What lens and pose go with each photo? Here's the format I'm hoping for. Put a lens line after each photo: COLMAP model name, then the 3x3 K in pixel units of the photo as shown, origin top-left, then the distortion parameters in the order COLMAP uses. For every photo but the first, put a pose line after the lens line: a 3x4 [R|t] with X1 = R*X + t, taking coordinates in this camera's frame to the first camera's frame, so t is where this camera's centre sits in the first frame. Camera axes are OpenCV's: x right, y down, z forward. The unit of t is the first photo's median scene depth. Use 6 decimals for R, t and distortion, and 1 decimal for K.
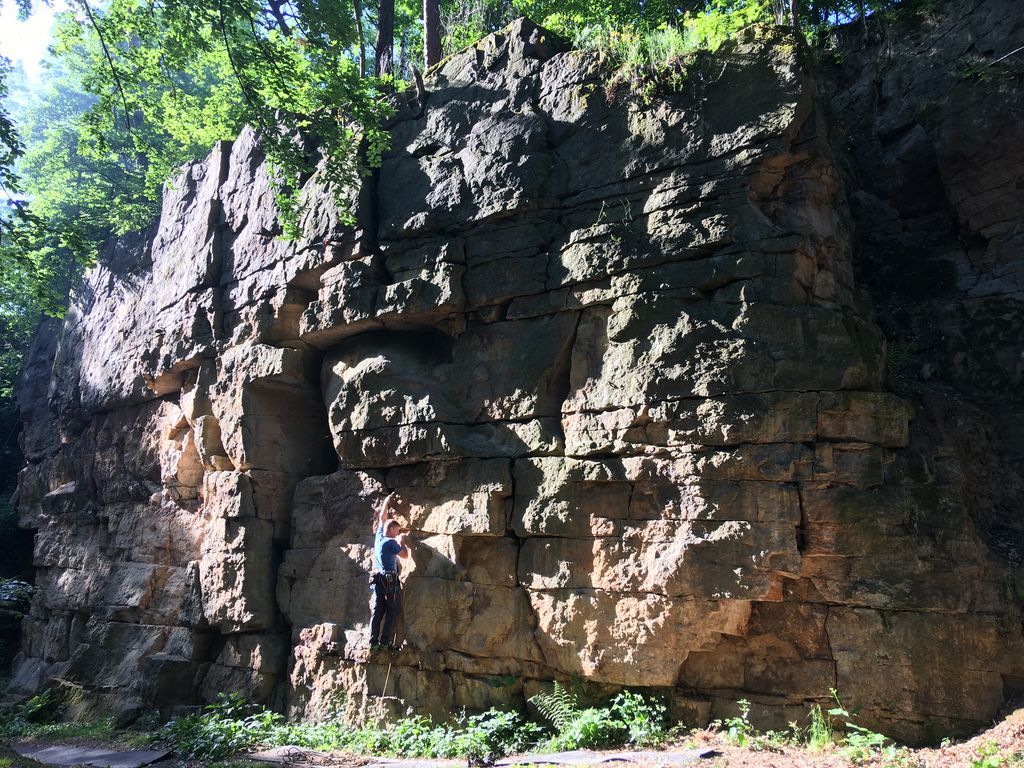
lens RADIAL K [[852.0, 0, 512.0], [0, 852.0, 384.0], [0, 0, 1]] dist [0.051443, -0.019535]
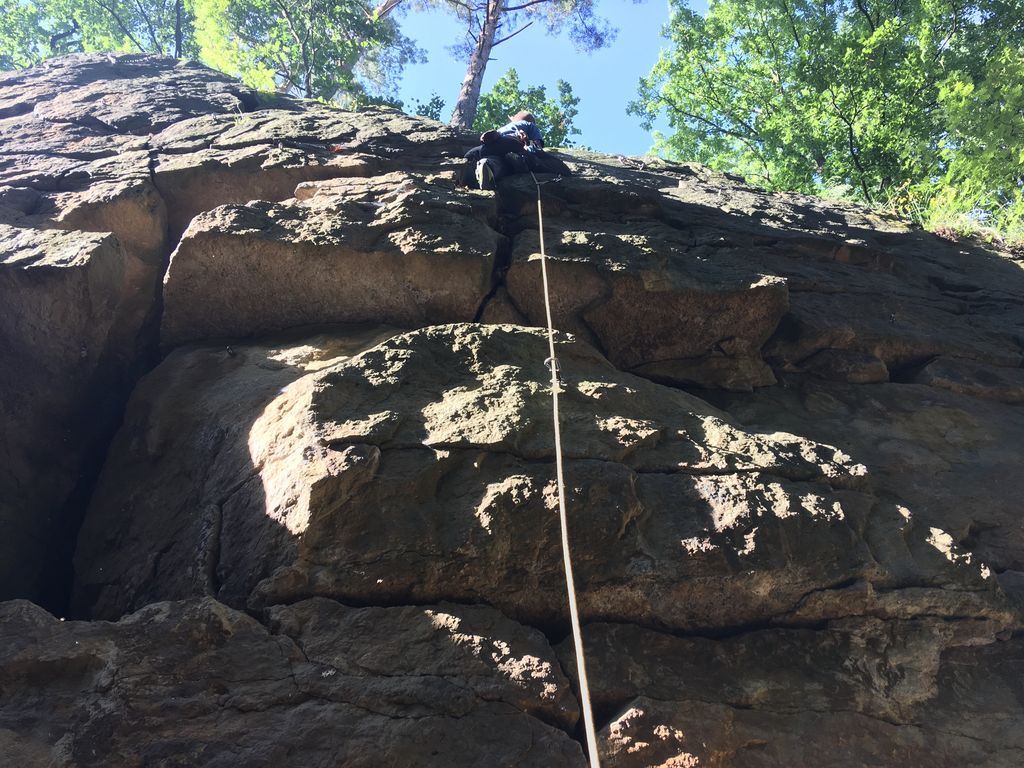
lens RADIAL K [[852.0, 0, 512.0], [0, 852.0, 384.1], [0, 0, 1]] dist [0.051443, -0.019535]
pose [[0.735294, 0.562056, 0.378728, -0.277820], [-0.150289, 0.680109, -0.717541, 0.221357], [-0.660875, 0.470685, 0.584551, 0.840738]]
